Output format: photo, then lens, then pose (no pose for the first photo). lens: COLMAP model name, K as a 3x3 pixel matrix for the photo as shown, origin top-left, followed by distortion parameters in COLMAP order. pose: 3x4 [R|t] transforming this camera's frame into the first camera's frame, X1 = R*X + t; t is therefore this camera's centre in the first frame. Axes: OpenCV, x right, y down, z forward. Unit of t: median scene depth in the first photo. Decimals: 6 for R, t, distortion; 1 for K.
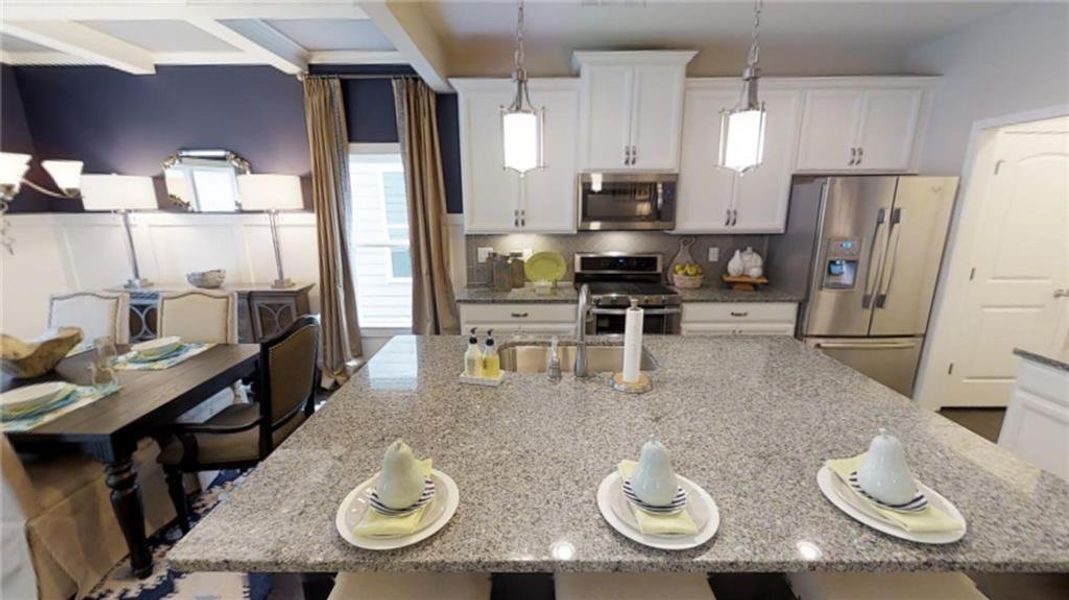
lens RADIAL K [[412.1, 0, 534.5], [0, 412.1, 300.0], [0, 0, 1]] dist [0.001501, 0.000170]
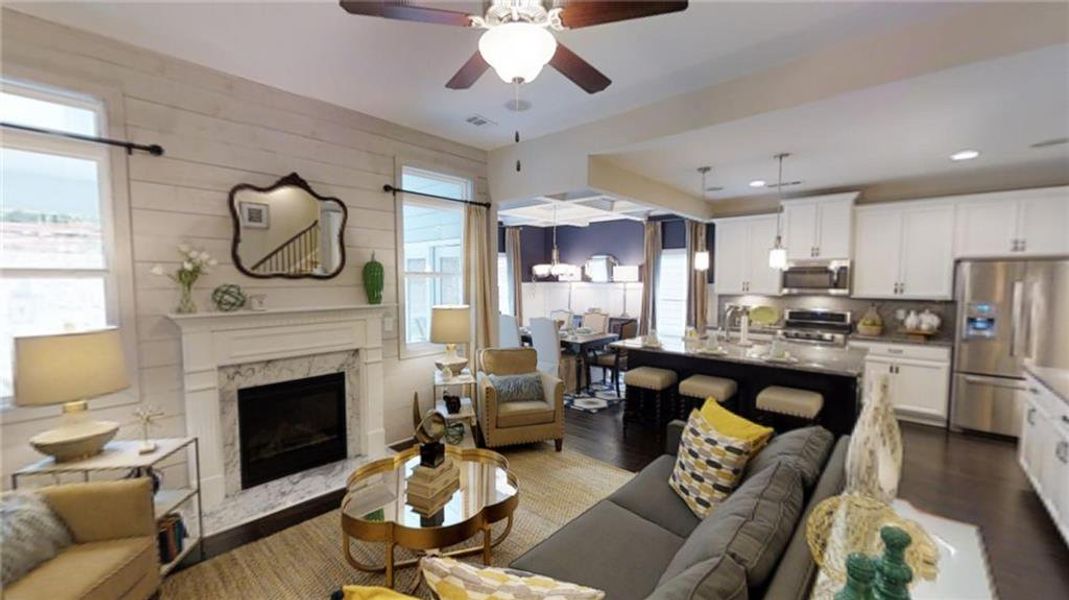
lens RADIAL K [[412.1, 0, 534.5], [0, 412.1, 300.0], [0, 0, 1]] dist [0.001501, 0.000170]
pose [[0.735646, 0.035931, -0.676413, 0.485383], [-0.152304, 0.981796, -0.113489, 0.197515], [0.660021, 0.186509, 0.727727, -0.878027]]
